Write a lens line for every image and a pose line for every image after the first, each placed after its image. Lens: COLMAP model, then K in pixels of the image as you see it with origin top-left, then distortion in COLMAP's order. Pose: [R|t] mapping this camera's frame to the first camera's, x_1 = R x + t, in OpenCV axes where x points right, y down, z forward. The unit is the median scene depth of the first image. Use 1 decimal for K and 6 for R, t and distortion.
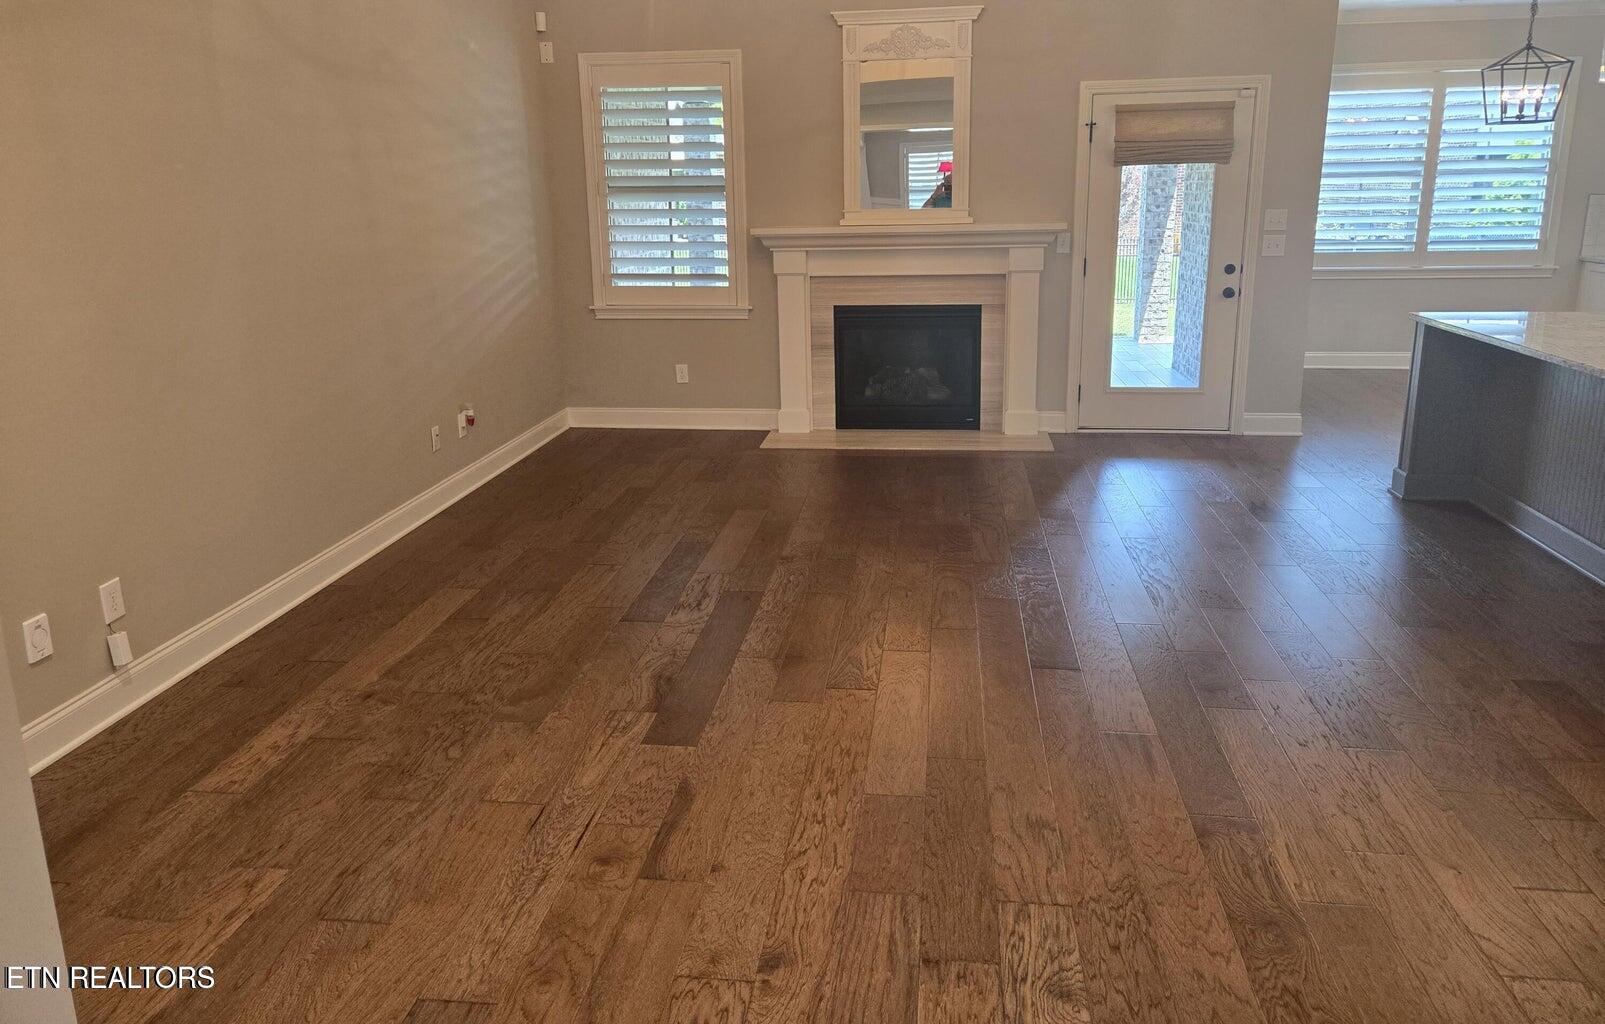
lens RADIAL K [[1108.4, 0, 804.1], [0, 1108.4, 456.7], [0, 0, 1]] dist [0.081909, -0.077696]
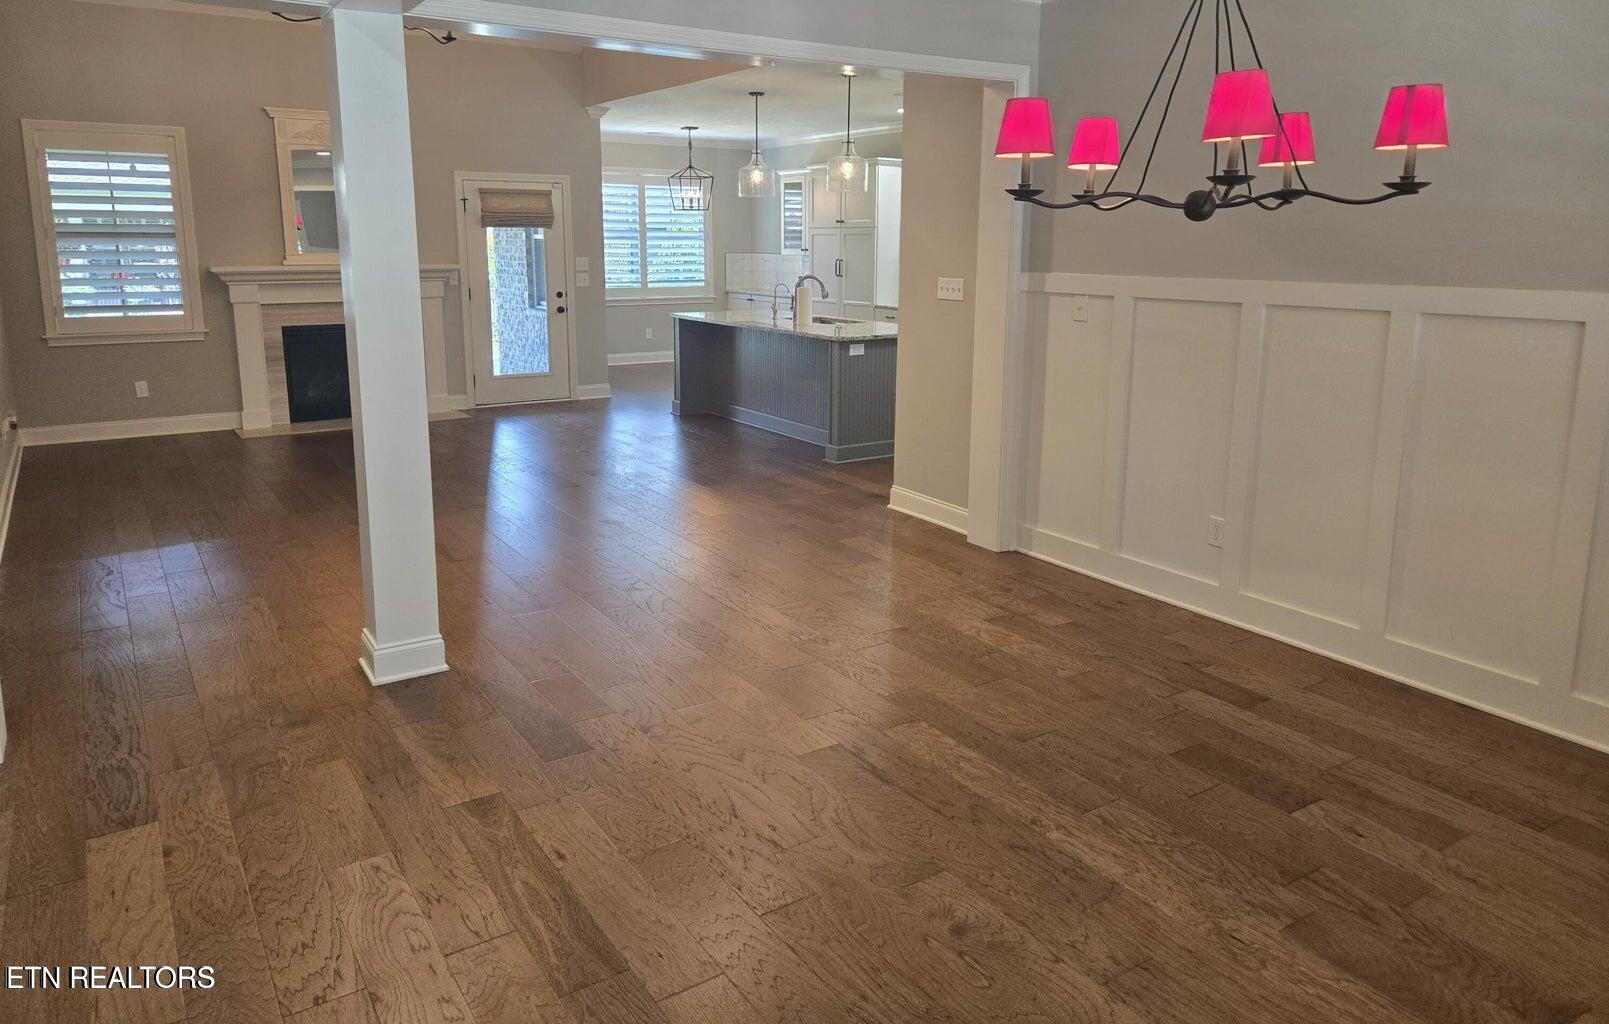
lens RADIAL K [[1100.5, 0, 804.5], [0, 1100.5, 512.0], [0, 0, 1]] dist [0.005027, -0.000479]
pose [[0.764449, -0.136250, 0.630122, -0.351652], [0.135047, 0.989570, 0.050137, 0.098264], [-0.630381, 0.046769, 0.774876, -0.382837]]
